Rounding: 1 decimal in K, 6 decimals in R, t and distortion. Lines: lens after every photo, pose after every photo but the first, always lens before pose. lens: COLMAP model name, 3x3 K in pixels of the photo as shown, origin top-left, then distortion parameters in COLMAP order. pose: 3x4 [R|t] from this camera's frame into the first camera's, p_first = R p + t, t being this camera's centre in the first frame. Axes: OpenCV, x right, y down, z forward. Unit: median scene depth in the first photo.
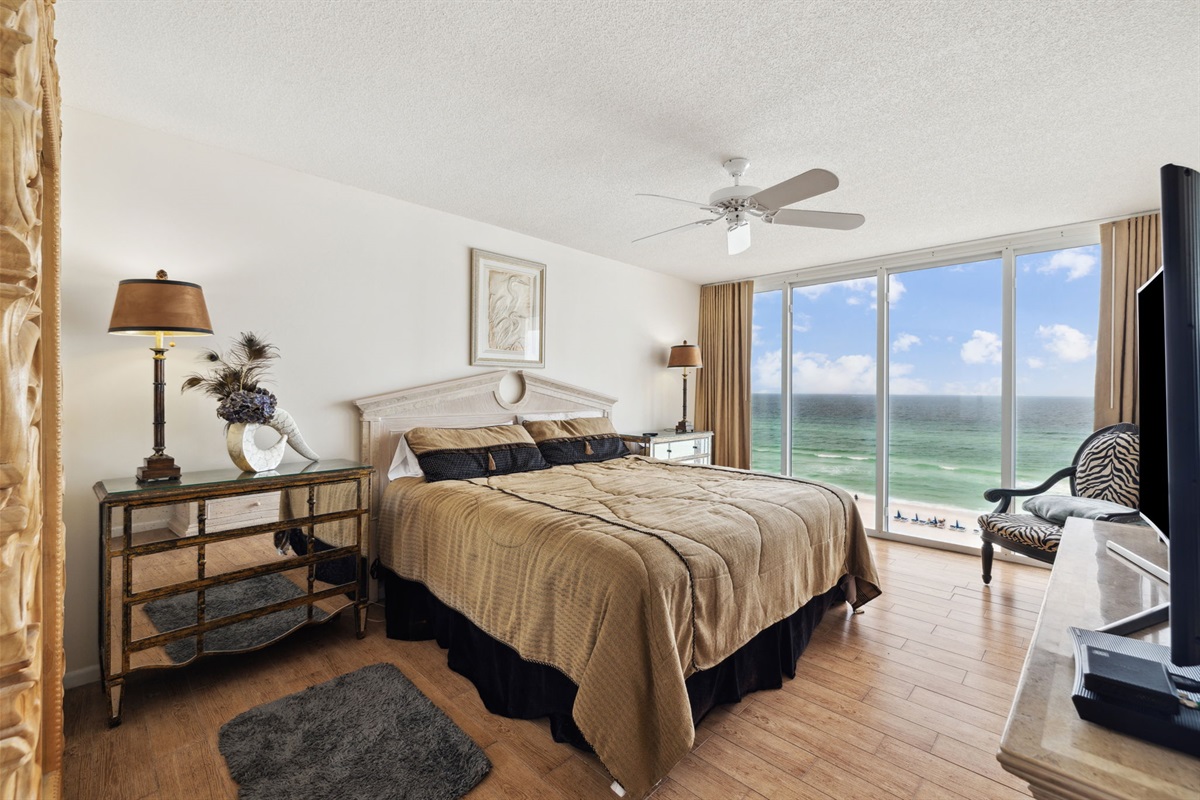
lens RADIAL K [[510.5, 0, 606.5], [0, 510.5, 393.8], [0, 0, 1]] dist [-0.003362, -0.000184]
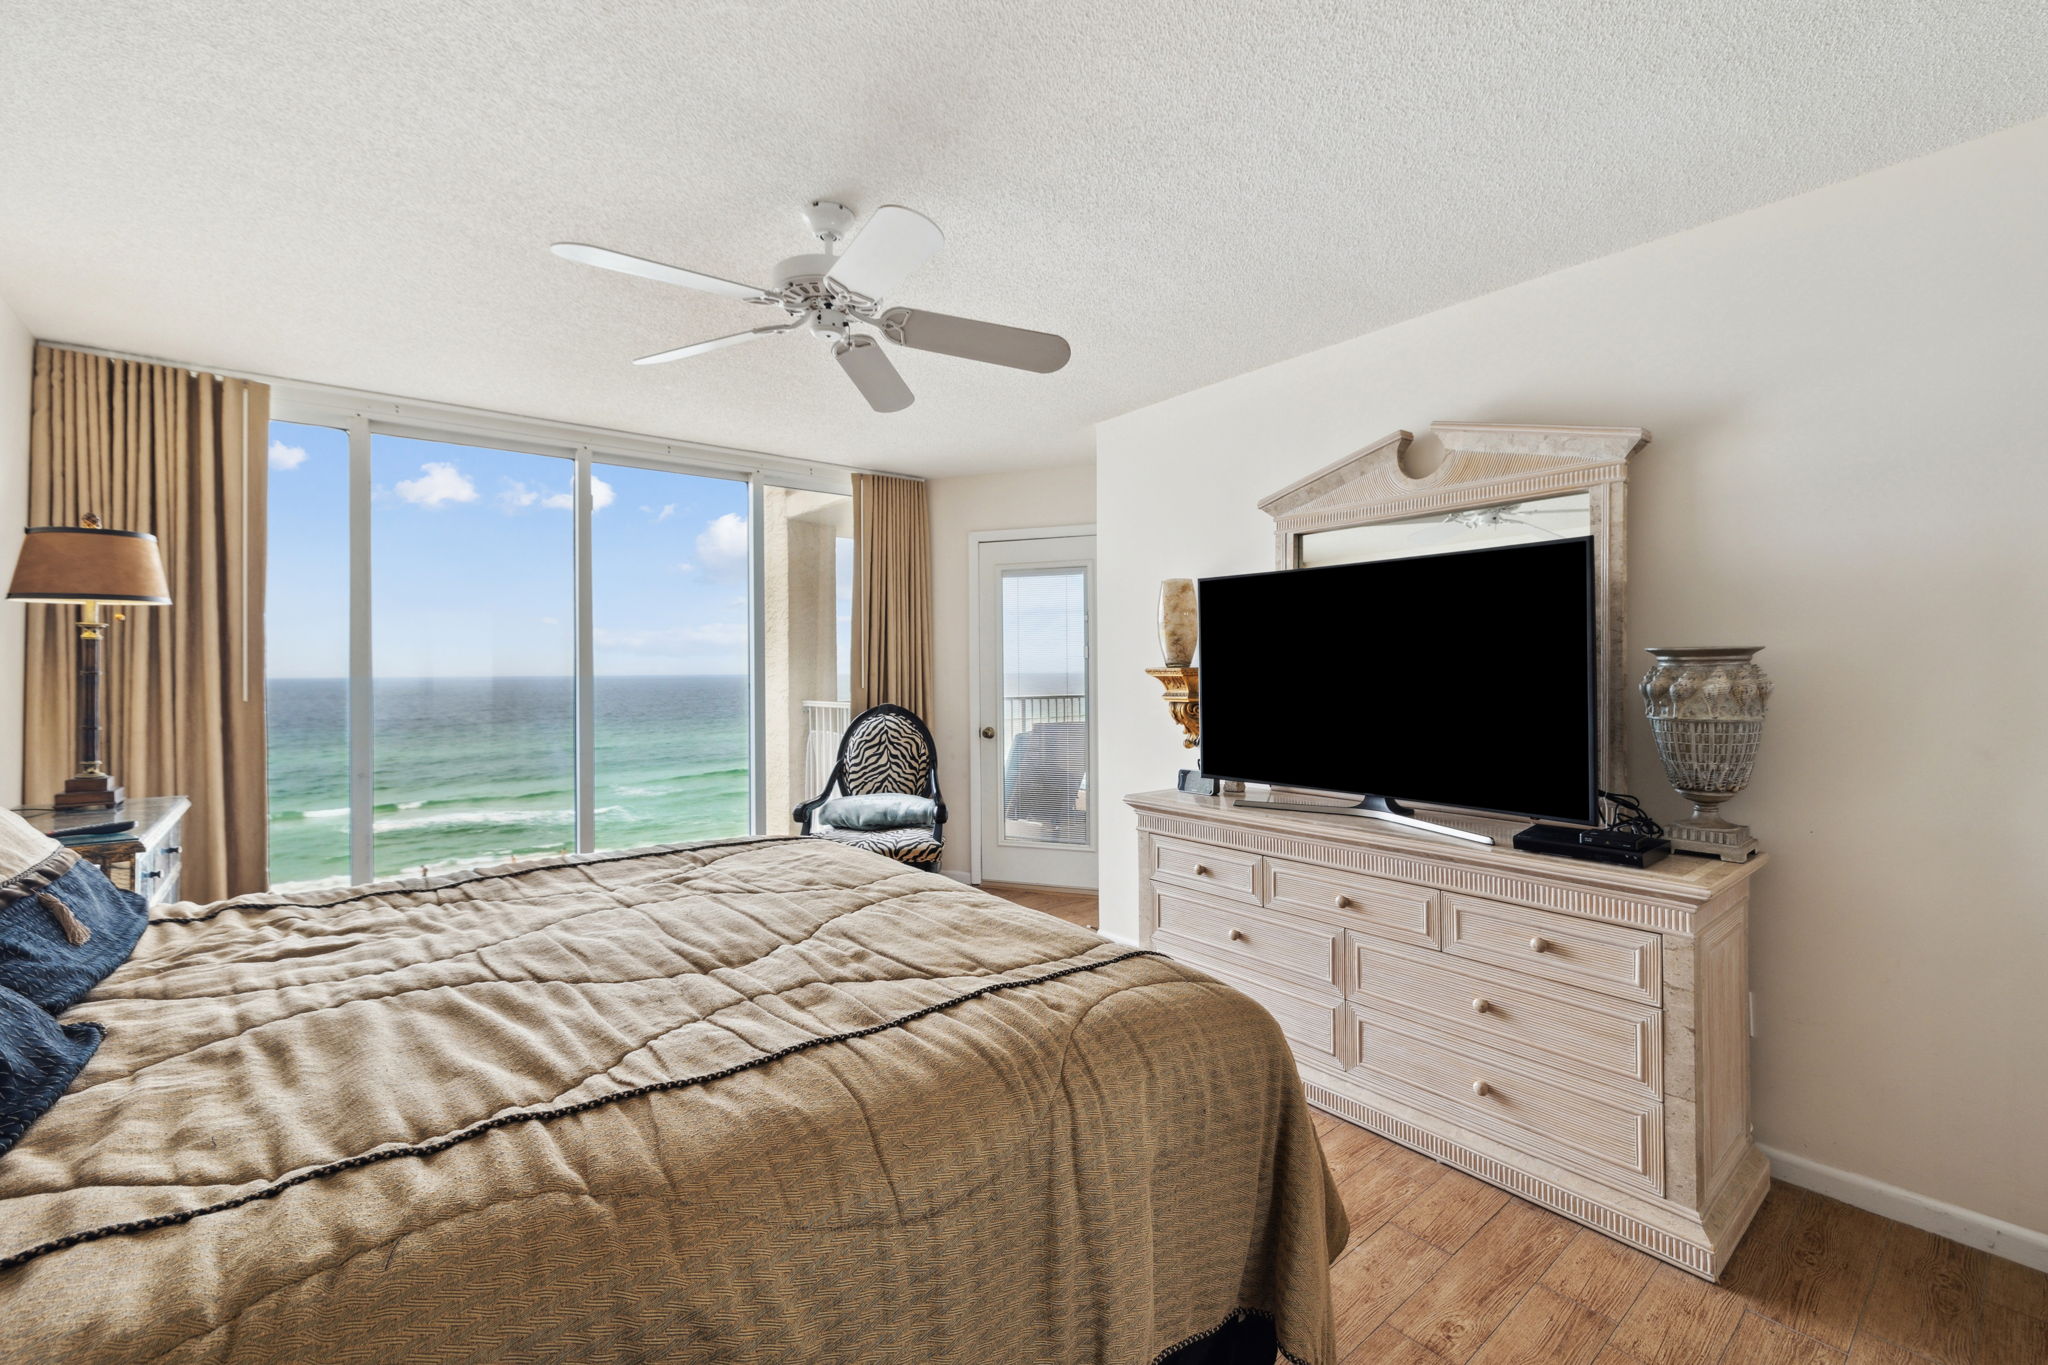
lens RADIAL K [[849.0, 0, 1033.1], [0, 849.0, 667.5], [0, 0, 1]] dist [0.000036, -0.000034]
pose [[0.127222, -0.005639, 0.991858, -0.411409], [0.012856, 0.999909, 0.004035, -0.008522], [-0.991791, 0.012238, 0.127283, 0.532225]]
